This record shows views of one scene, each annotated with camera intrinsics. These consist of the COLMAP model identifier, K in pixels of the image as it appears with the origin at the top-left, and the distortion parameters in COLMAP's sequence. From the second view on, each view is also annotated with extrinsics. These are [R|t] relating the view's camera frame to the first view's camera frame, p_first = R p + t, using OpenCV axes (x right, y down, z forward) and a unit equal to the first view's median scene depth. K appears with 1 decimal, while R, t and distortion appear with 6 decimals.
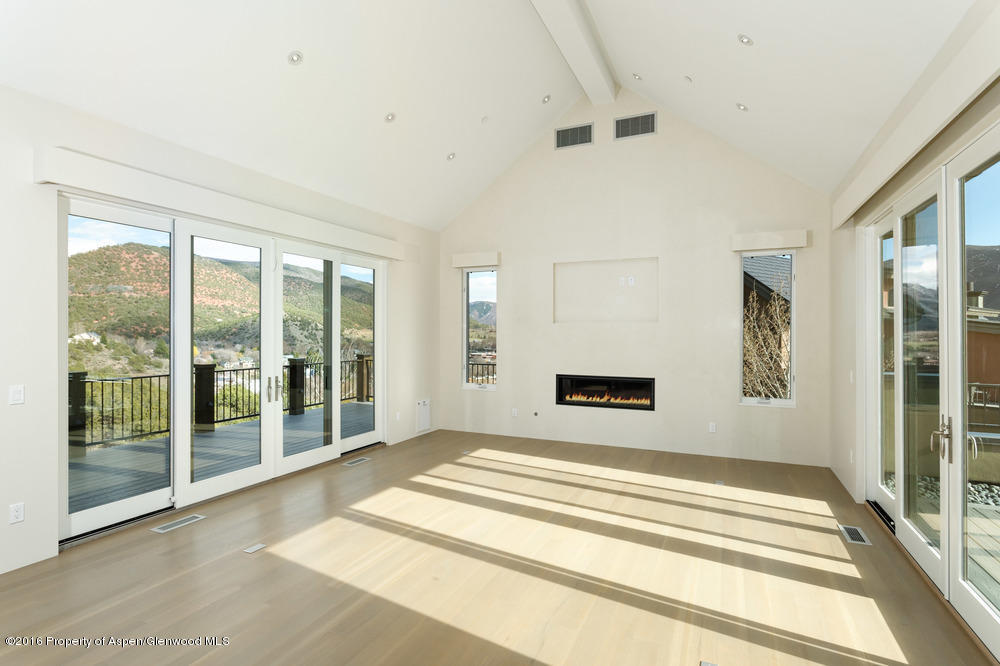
lens RADIAL K [[483.2, 0, 498.5], [0, 483.2, 336.6], [0, 0, 1]] dist [0.002969, 0.000294]
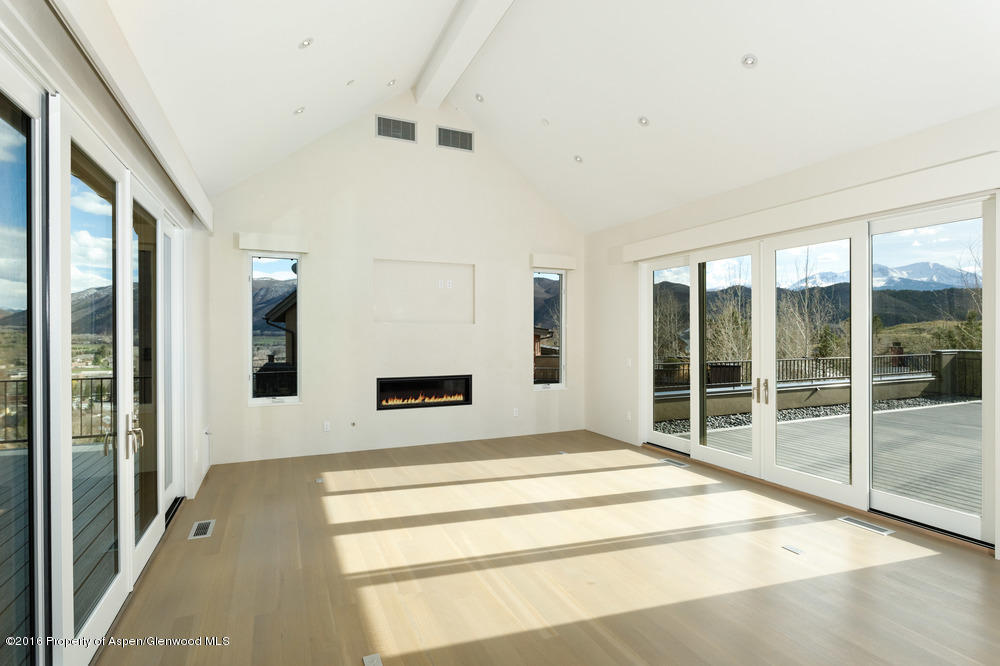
lens RADIAL K [[483.2, 0, 498.5], [0, 483.2, 336.6], [0, 0, 1]] dist [0.002969, 0.000294]
pose [[0.658399, -0.005052, 0.752652, -0.458260], [0.010227, 0.999945, -0.002235, 0.002425], [-0.752599, 0.009169, 0.658415, 0.231739]]
